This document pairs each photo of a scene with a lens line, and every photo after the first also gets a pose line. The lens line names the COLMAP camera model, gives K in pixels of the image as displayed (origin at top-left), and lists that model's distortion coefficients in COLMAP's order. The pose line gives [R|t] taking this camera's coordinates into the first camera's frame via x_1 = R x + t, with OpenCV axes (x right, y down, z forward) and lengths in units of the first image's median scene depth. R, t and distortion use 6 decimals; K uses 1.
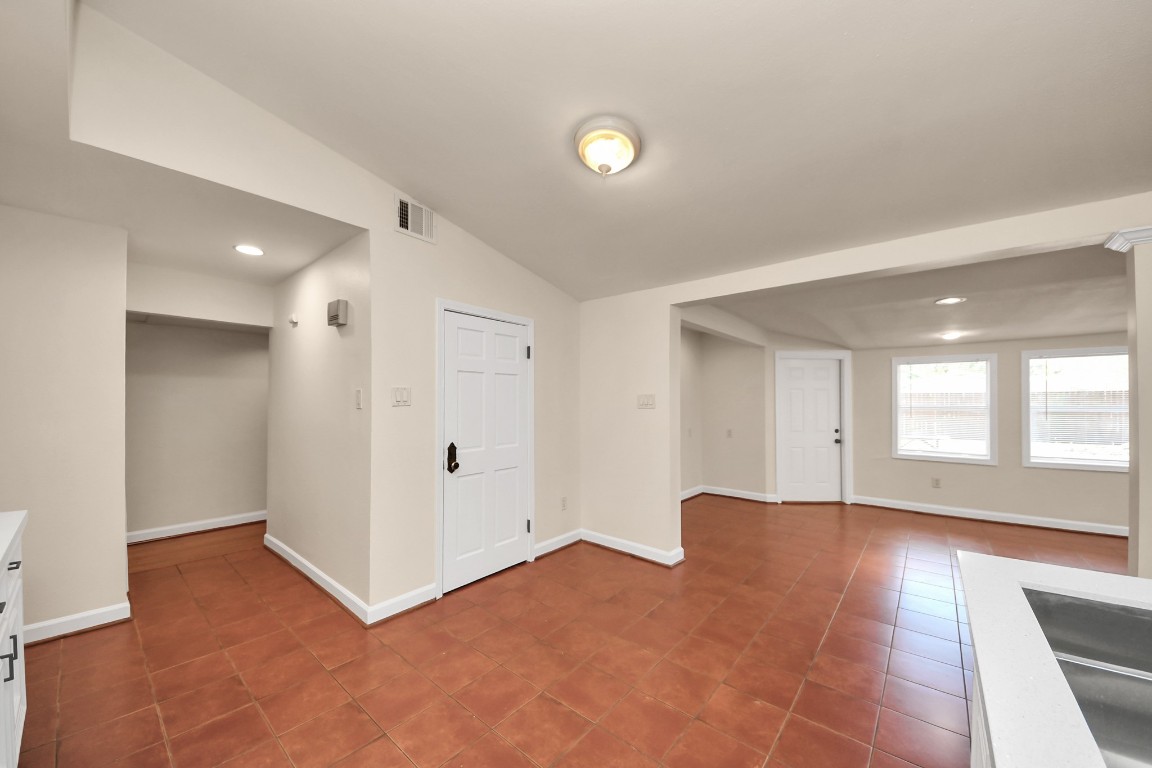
lens RADIAL K [[423.5, 0, 566.1], [0, 423.5, 396.0], [0, 0, 1]] dist [0.013475, -0.009172]
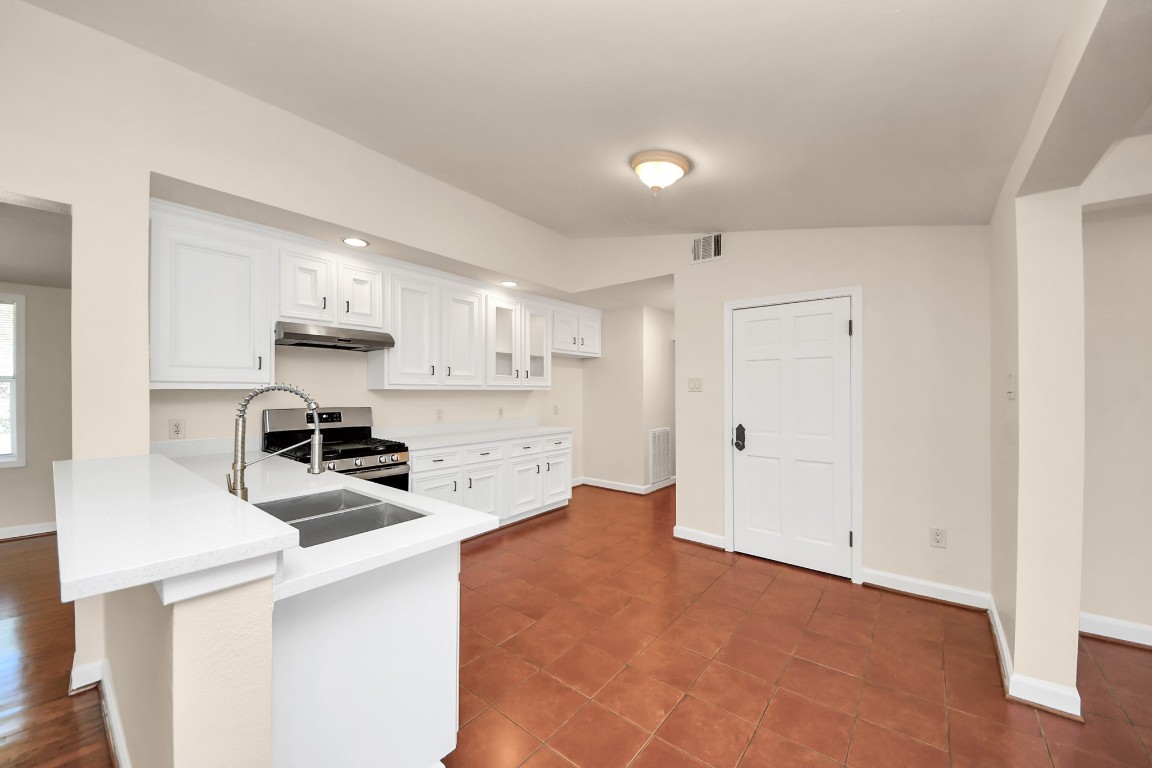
lens RADIAL K [[423.5, 0, 559.2], [0, 423.5, 395.9], [0, 0, 1]] dist [0.013475, -0.009172]
pose [[0.004671, 0.012294, -0.999914, 0.816922], [0.007187, 0.999898, 0.012327, 0.015596], [0.999963, -0.007244, 0.004582, 0.470219]]
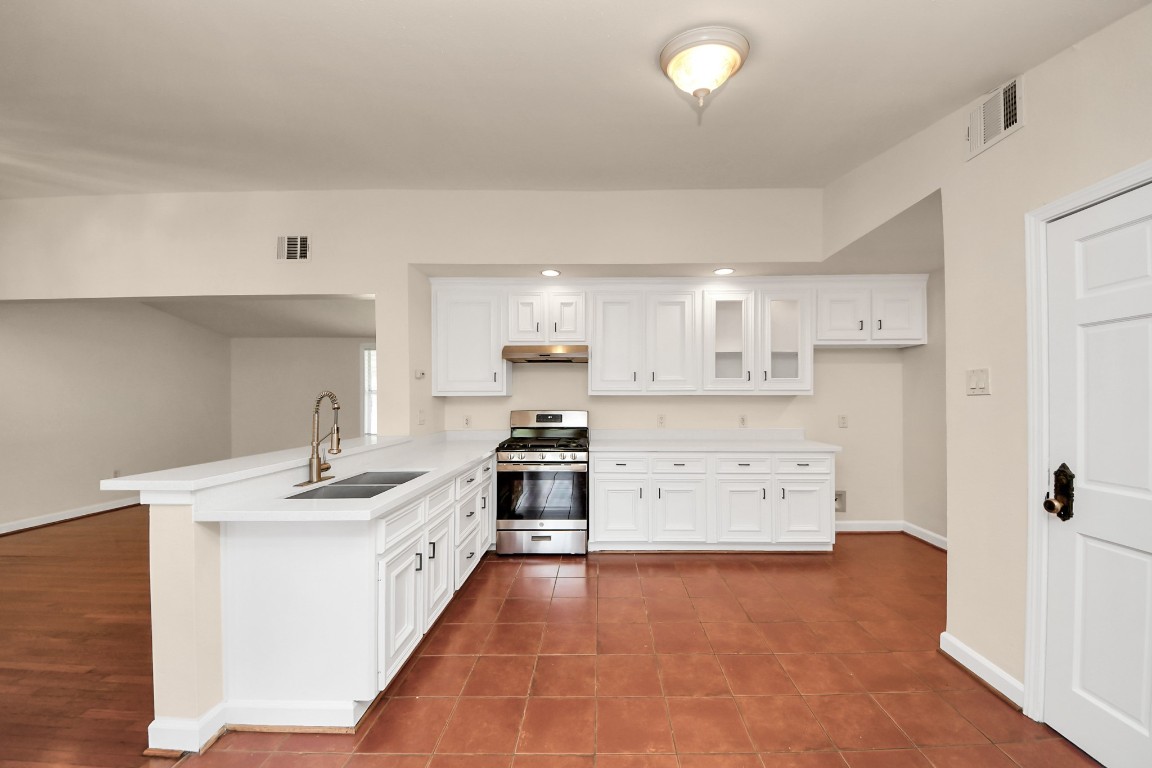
lens RADIAL K [[423.5, 0, 590.2], [0, 423.5, 393.4], [0, 0, 1]] dist [0.013475, -0.009172]
pose [[-0.766204, -0.003424, -0.642589, 0.498761], [0.008797, 0.999836, -0.015818, 0.022841], [0.642537, -0.017773, -0.766048, 0.958933]]
